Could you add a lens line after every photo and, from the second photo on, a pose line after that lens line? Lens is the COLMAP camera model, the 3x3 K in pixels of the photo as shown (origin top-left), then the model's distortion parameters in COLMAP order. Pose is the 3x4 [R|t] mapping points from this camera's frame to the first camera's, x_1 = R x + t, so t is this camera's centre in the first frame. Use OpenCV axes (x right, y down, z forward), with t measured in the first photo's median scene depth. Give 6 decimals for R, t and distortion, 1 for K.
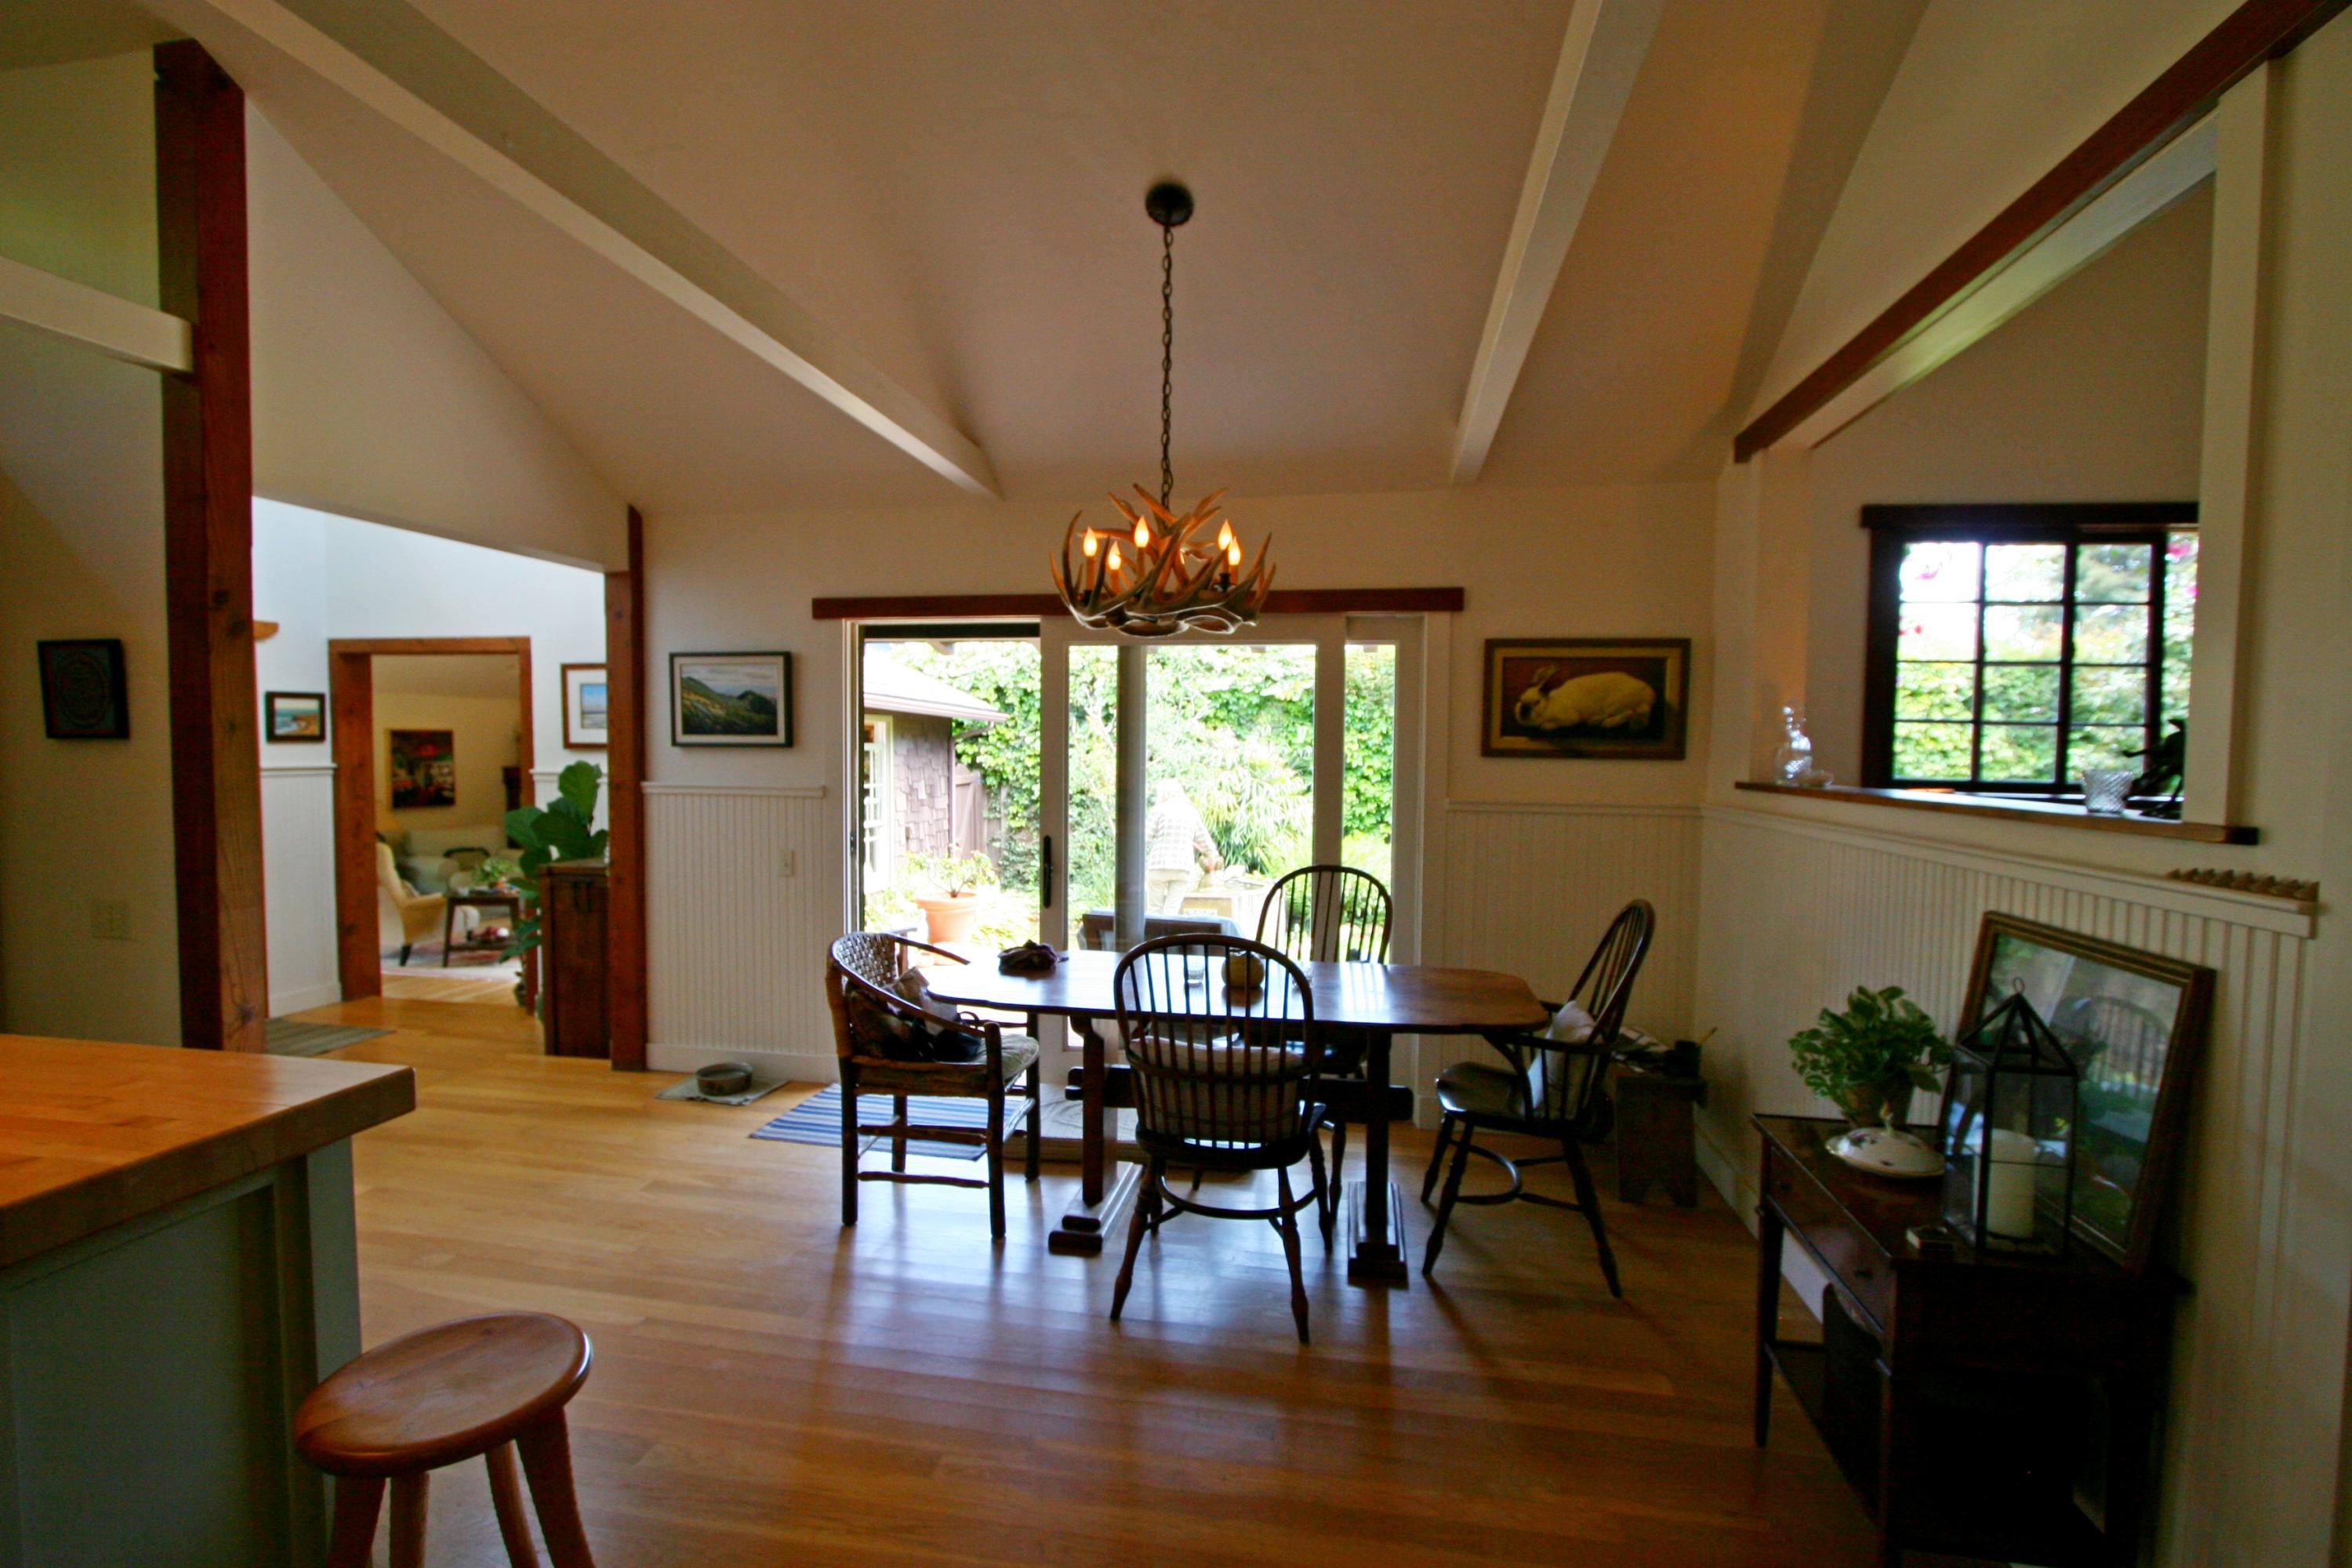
lens RADIAL K [[1076.5, 0, 1179.5], [0, 1076.5, 795.3], [0, 0, 1]] dist [0.002364, -0.000051]
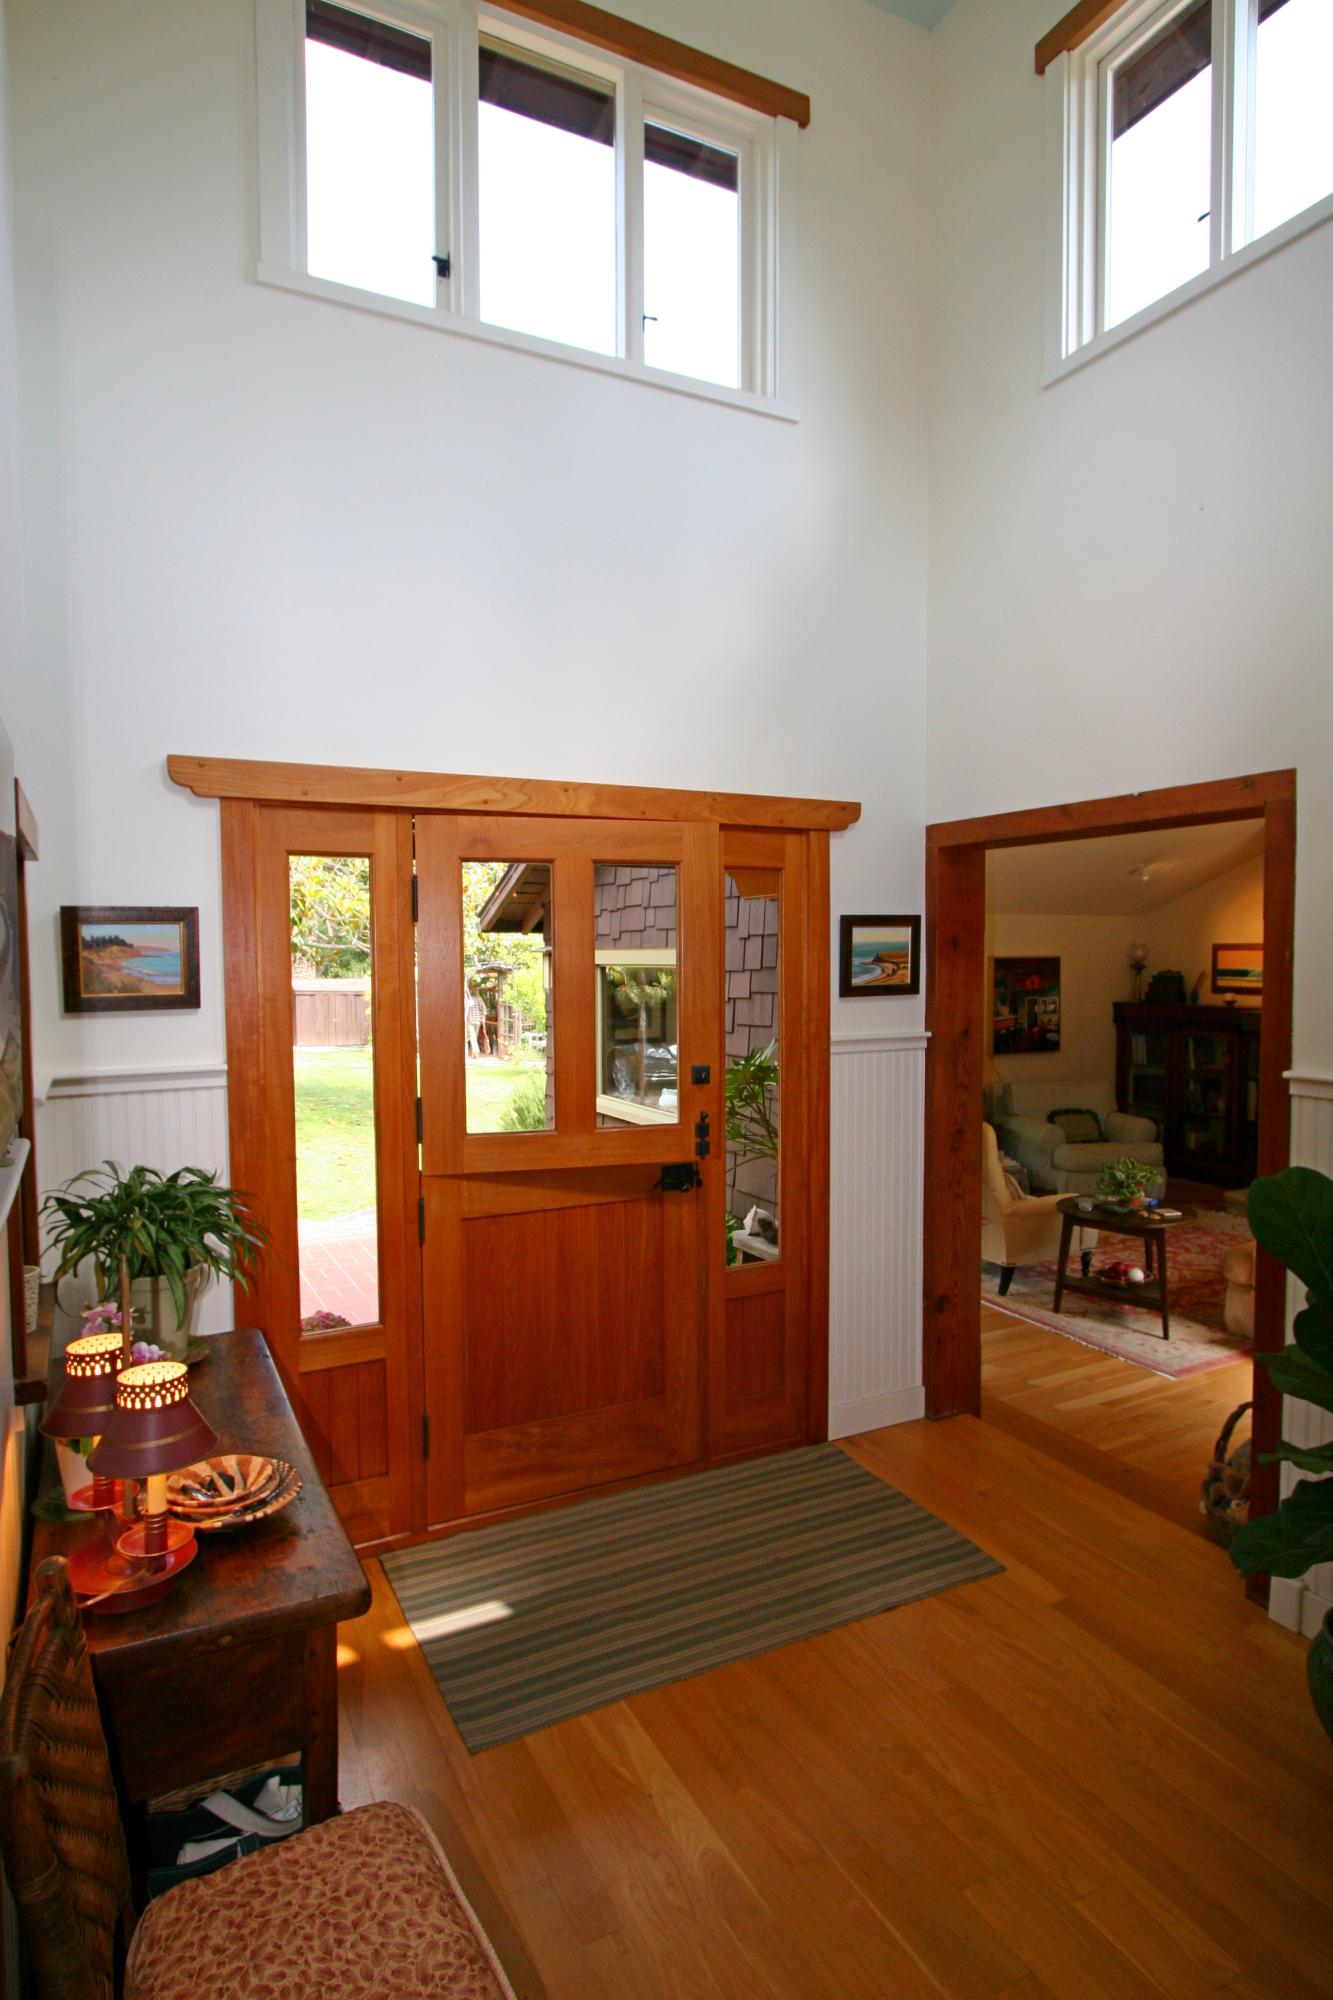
lens RADIAL K [[1080.2, 0, 669.1], [0, 1080.2, 999.1], [0, 0, 1]] dist [0.000960, 0.000724]
pose [[0.610553, 0.024415, -0.791599, -0.327301], [-0.029460, 0.999533, 0.008106, -0.039826], [0.791427, 0.018372, 0.610987, 0.427380]]
